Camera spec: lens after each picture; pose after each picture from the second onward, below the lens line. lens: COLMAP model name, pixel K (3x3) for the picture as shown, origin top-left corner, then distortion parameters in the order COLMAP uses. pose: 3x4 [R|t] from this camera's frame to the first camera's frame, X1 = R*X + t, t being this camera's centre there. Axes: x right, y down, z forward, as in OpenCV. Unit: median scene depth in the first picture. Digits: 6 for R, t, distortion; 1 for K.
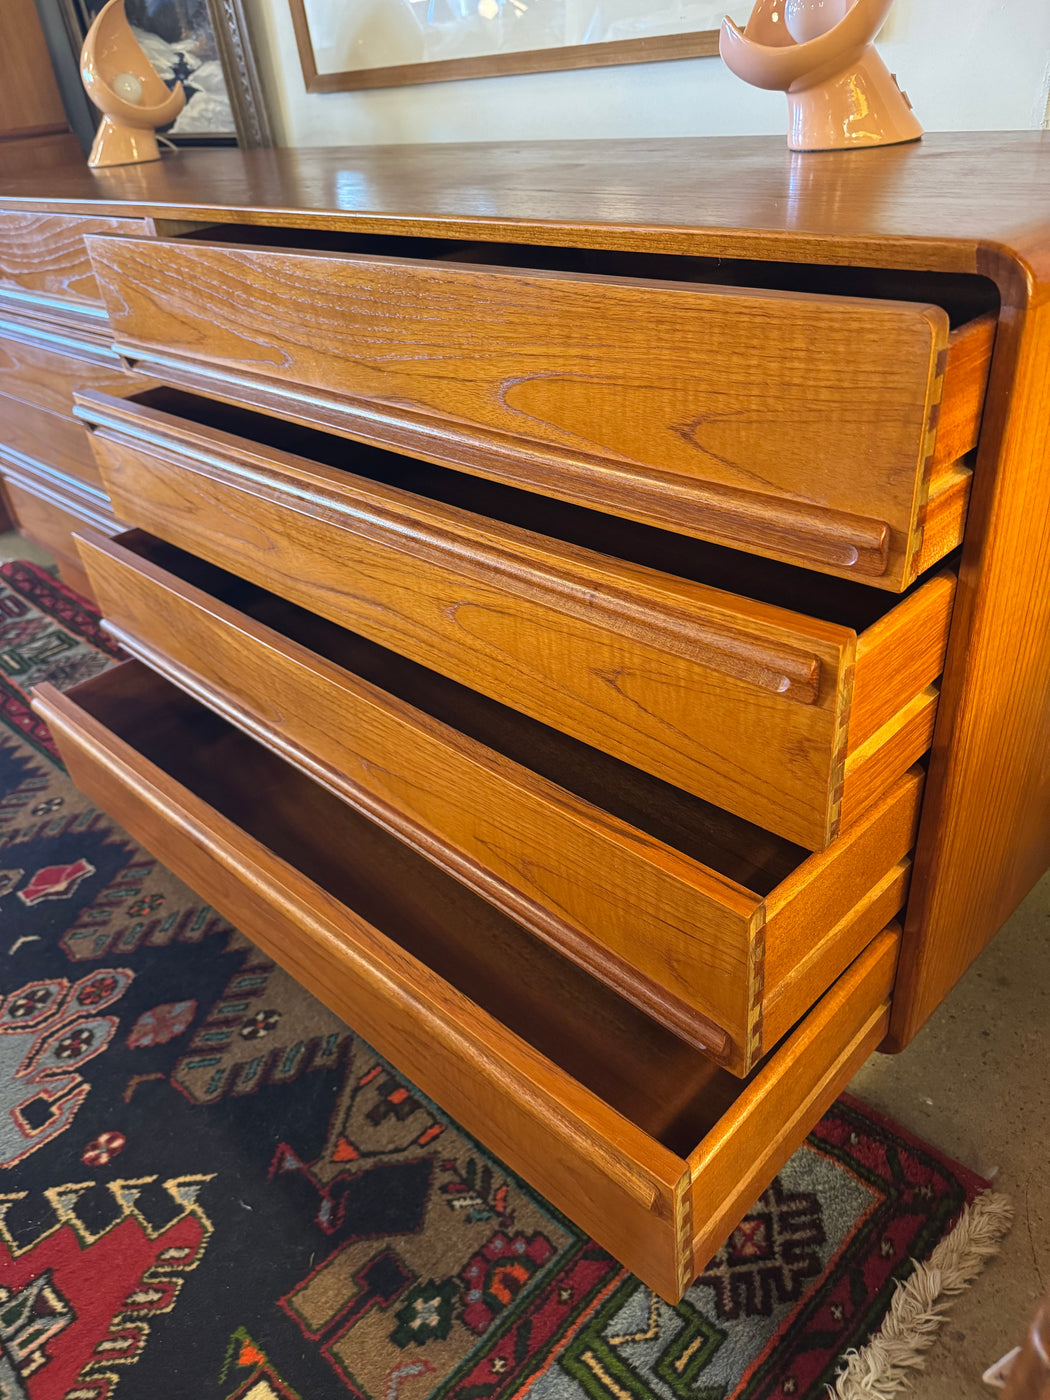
lens RADIAL K [[1006.9, 0, 525.2], [0, 1006.9, 696.7], [0, 0, 1]] dist [0.010849, -0.030912]
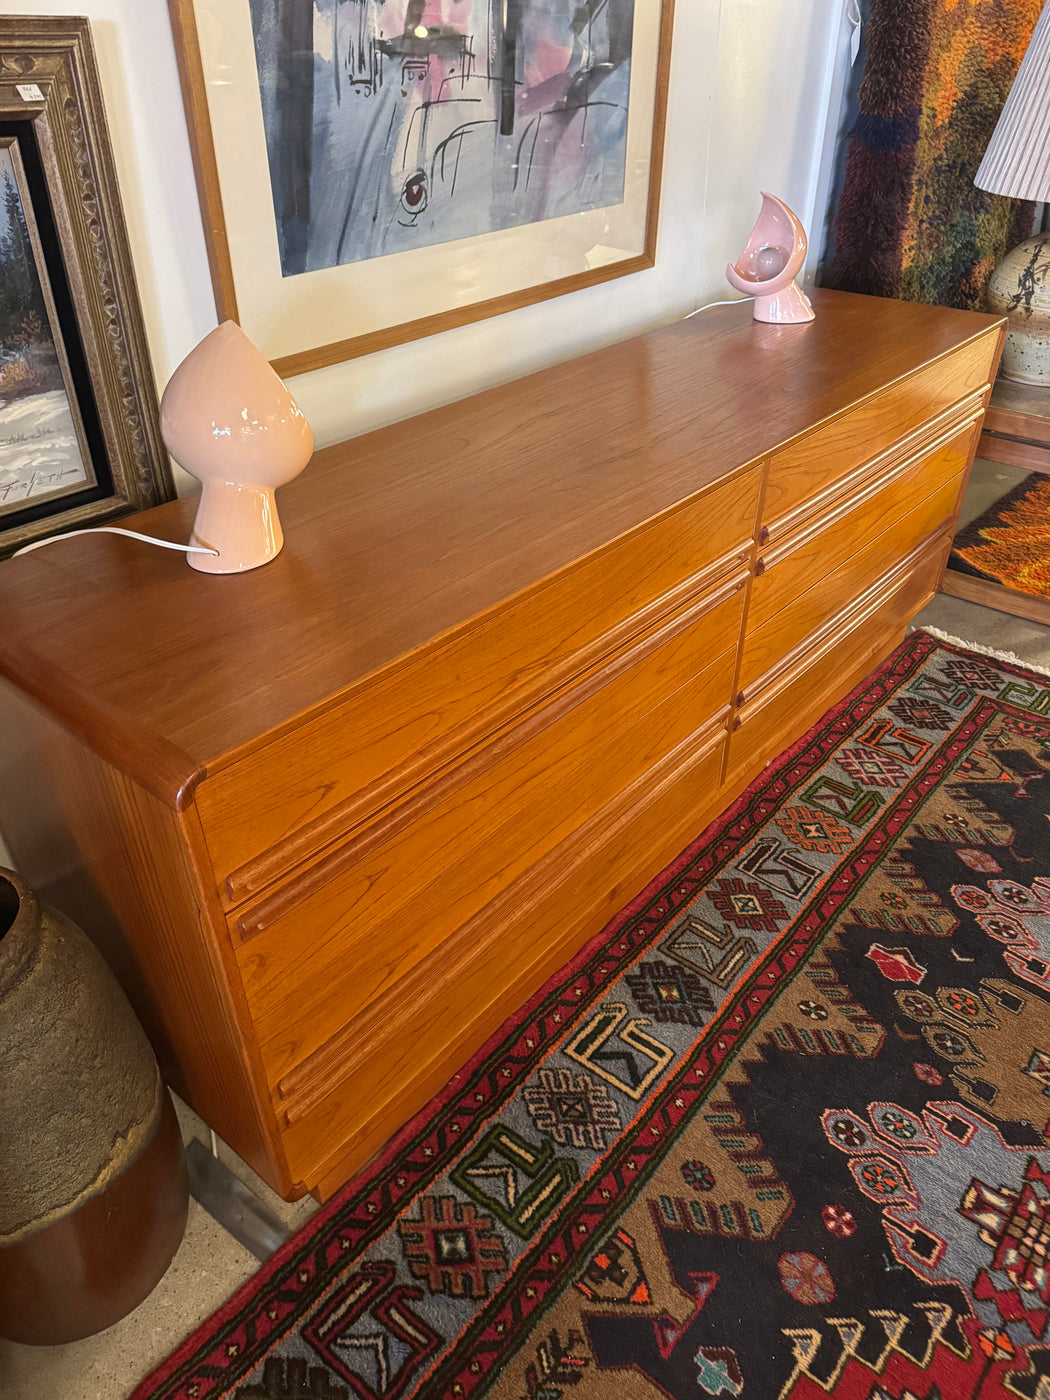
lens RADIAL K [[1013.5, 0, 536.0], [0, 1013.5, 685.9], [0, 0, 1]] dist [0.045503, -0.063068]
pose [[-0.098519, -0.467842, 0.878304, -1.746260], [0.552401, 0.708419, 0.439313, -1.085886], [-0.827736, 0.528456, 0.188643, 1.225276]]
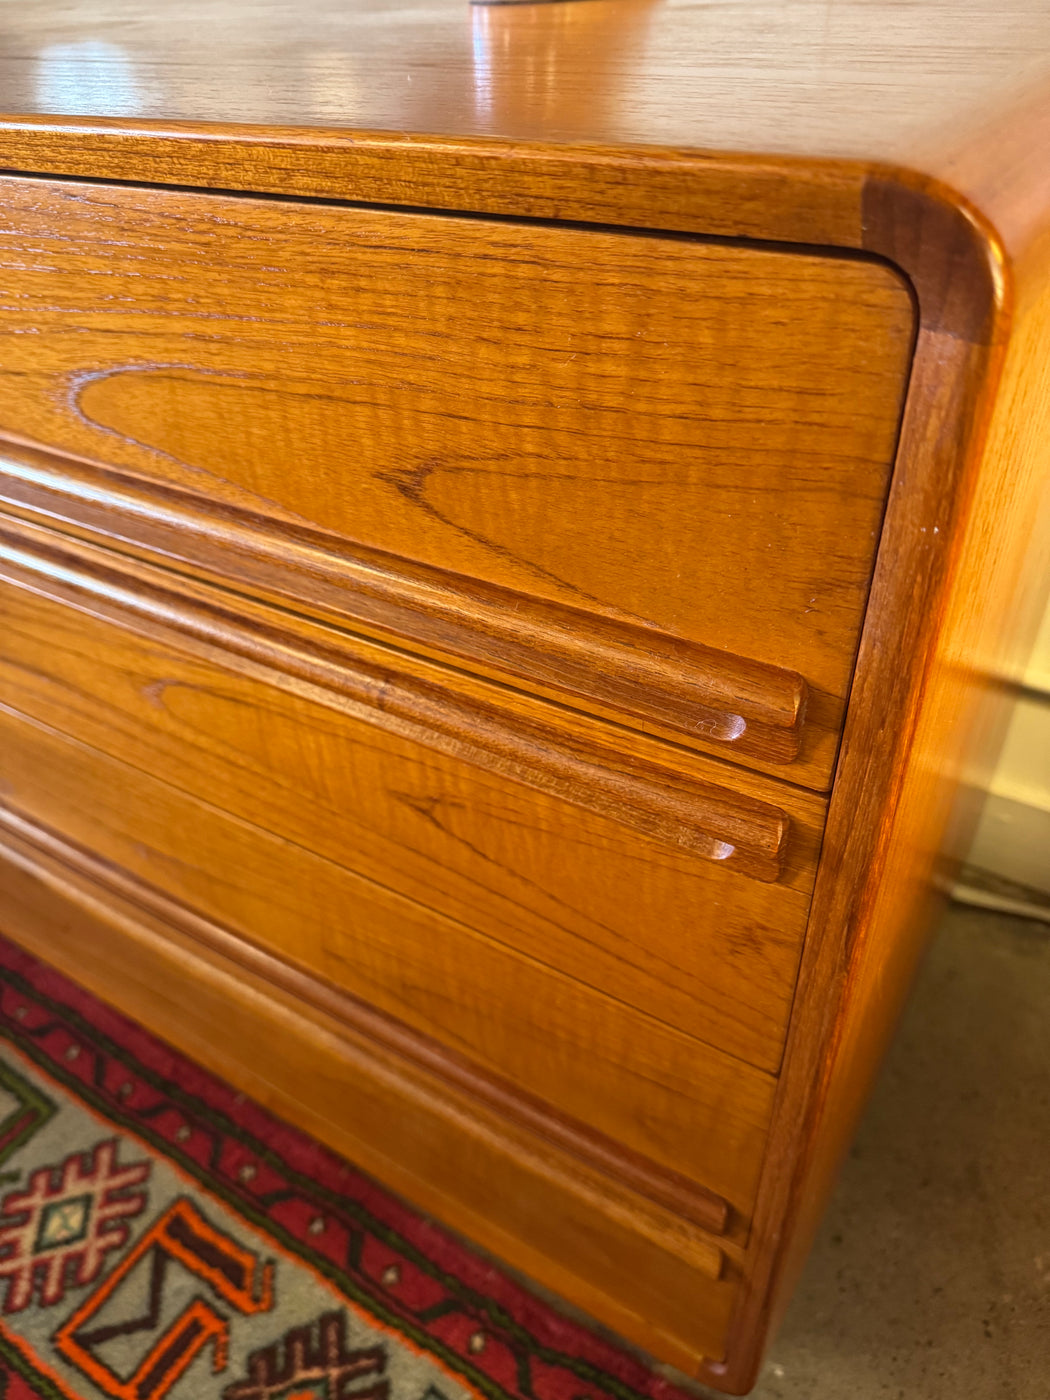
lens RADIAL K [[1027.1, 0, 529.9], [0, 1027.1, 703.4], [0, 0, 1]] dist [-0.011086, -0.012744]
pose [[0.973384, -0.102190, 0.205137, 0.114814], [0.086110, 0.992579, 0.085862, -0.150372], [-0.212389, -0.065912, 0.974960, 0.324957]]
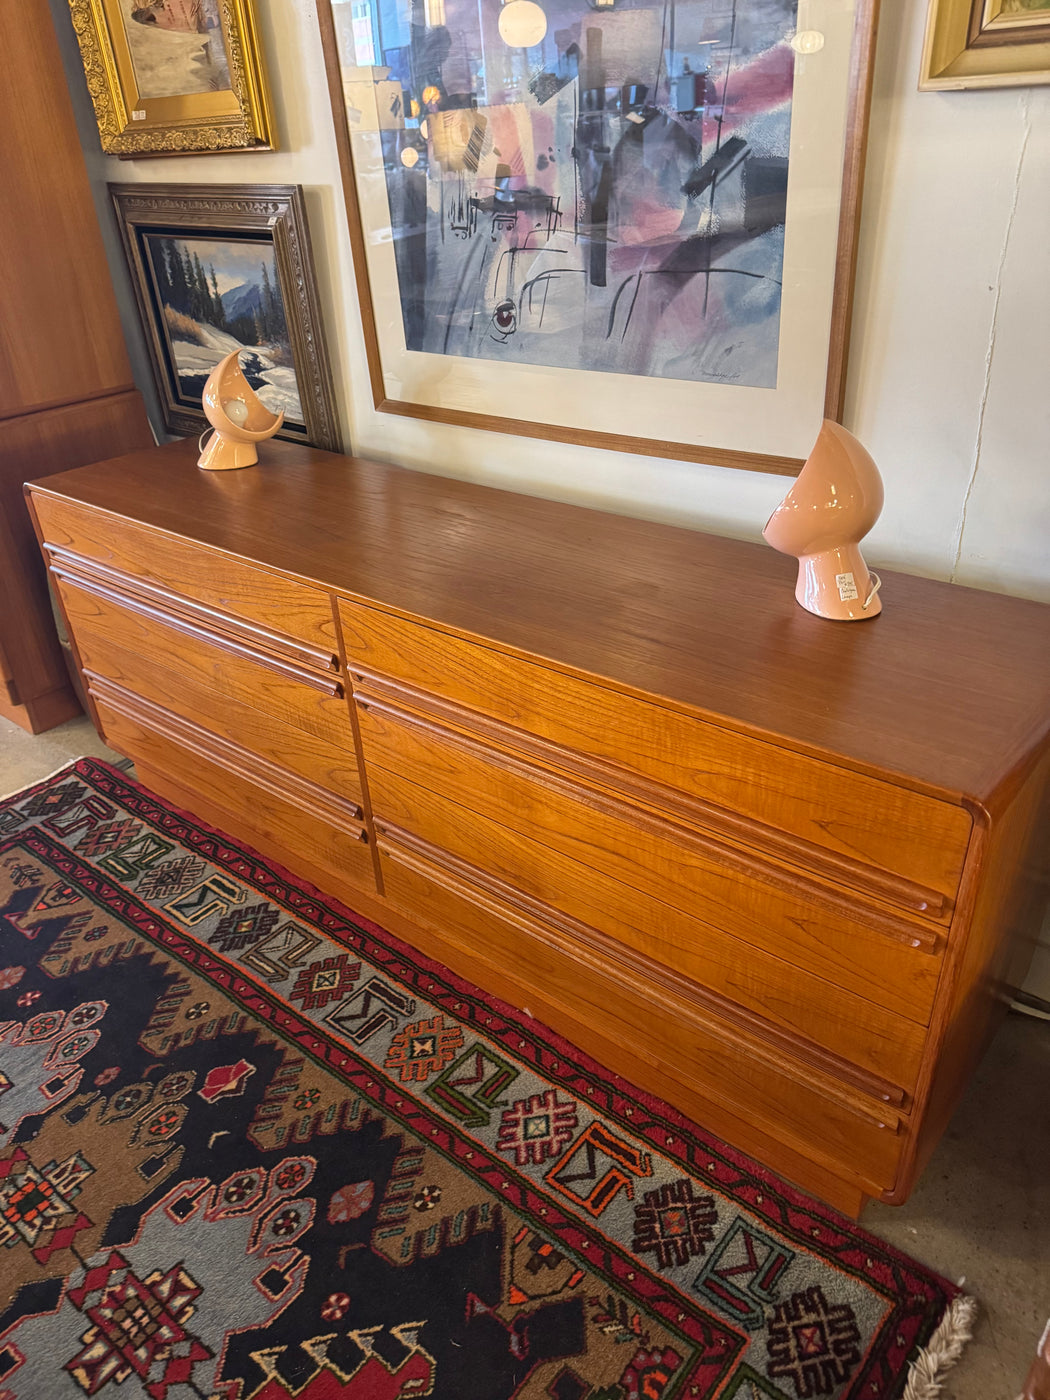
lens RADIAL K [[995.0, 0, 525.0], [0, 995.0, 700.0], [0, 0, 1]] dist [0.005875, -0.014499]
pose [[0.994262, -0.011735, 0.106322, -0.285557], [0.018160, 0.998053, -0.059664, -0.272607], [-0.105415, 0.061253, 0.992540, -0.394652]]
